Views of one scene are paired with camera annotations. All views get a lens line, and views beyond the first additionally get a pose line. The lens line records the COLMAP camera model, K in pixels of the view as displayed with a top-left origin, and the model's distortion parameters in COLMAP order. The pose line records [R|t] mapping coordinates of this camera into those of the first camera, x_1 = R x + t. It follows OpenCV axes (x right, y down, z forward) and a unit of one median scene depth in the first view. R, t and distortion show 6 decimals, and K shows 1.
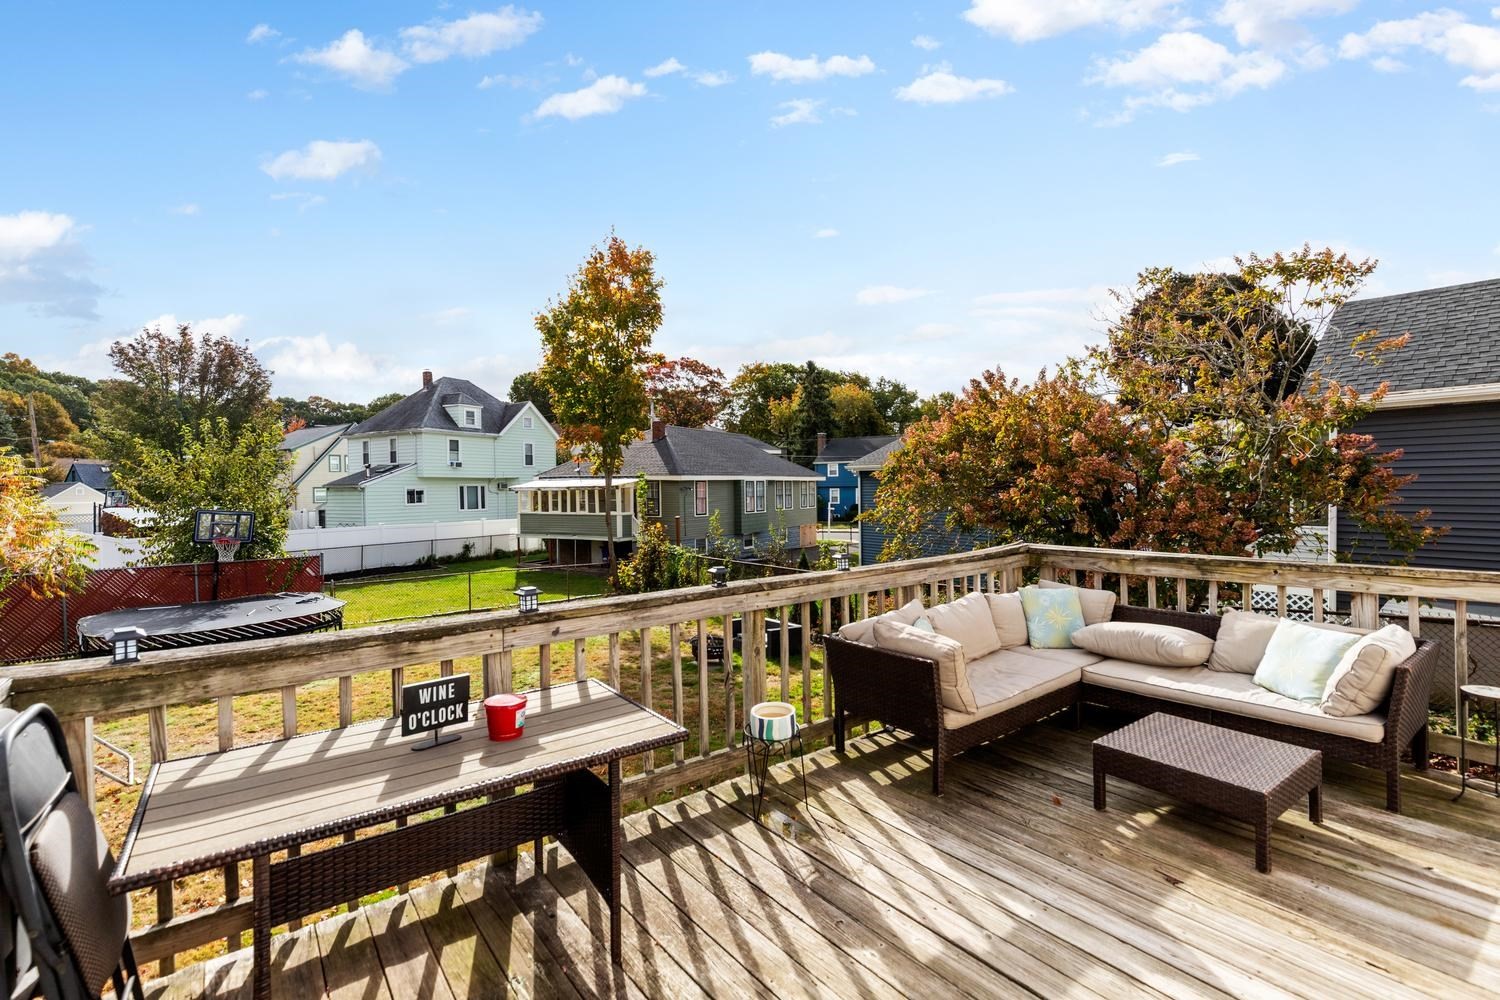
lens RADIAL K [[677.6, 0, 745.6], [0, 677.6, 496.8], [0, 0, 1]] dist [0.001867, -0.000267]
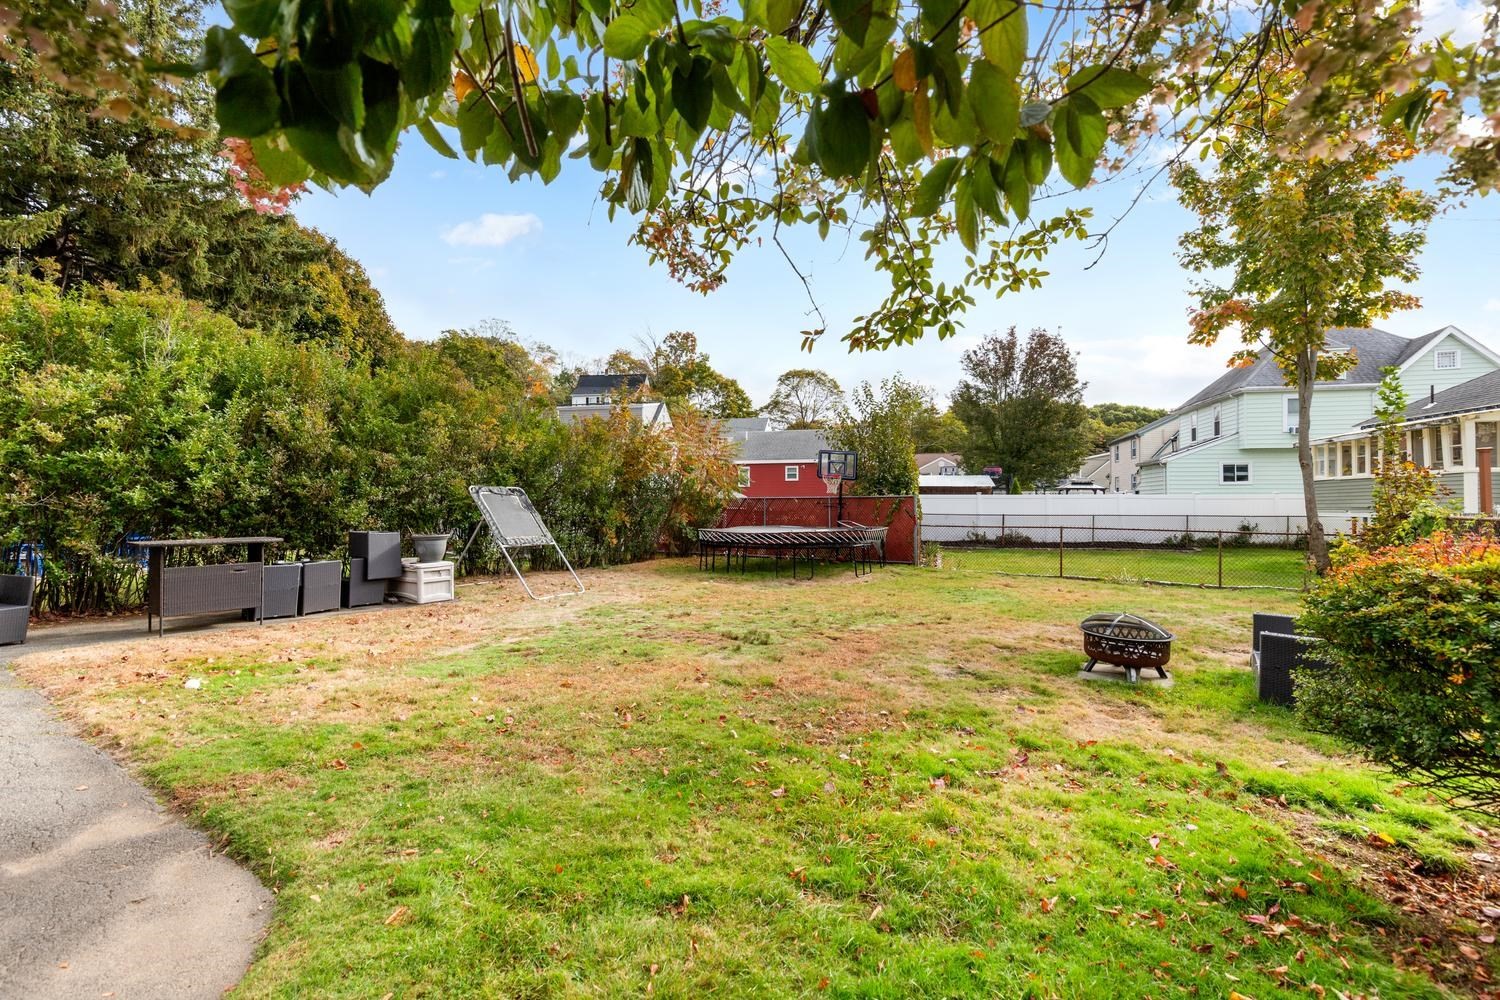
lens RADIAL K [[674.0, 0, 750.0], [0, 674.0, 500.0], [0, 0, 1]] dist [0.003881, 0.000602]
pose [[0.293038, 0.003755, -0.956094, 0.111704], [-0.018413, 0.999829, -0.001716, 0.042108], [0.955924, 0.018107, 0.293057, 0.202617]]
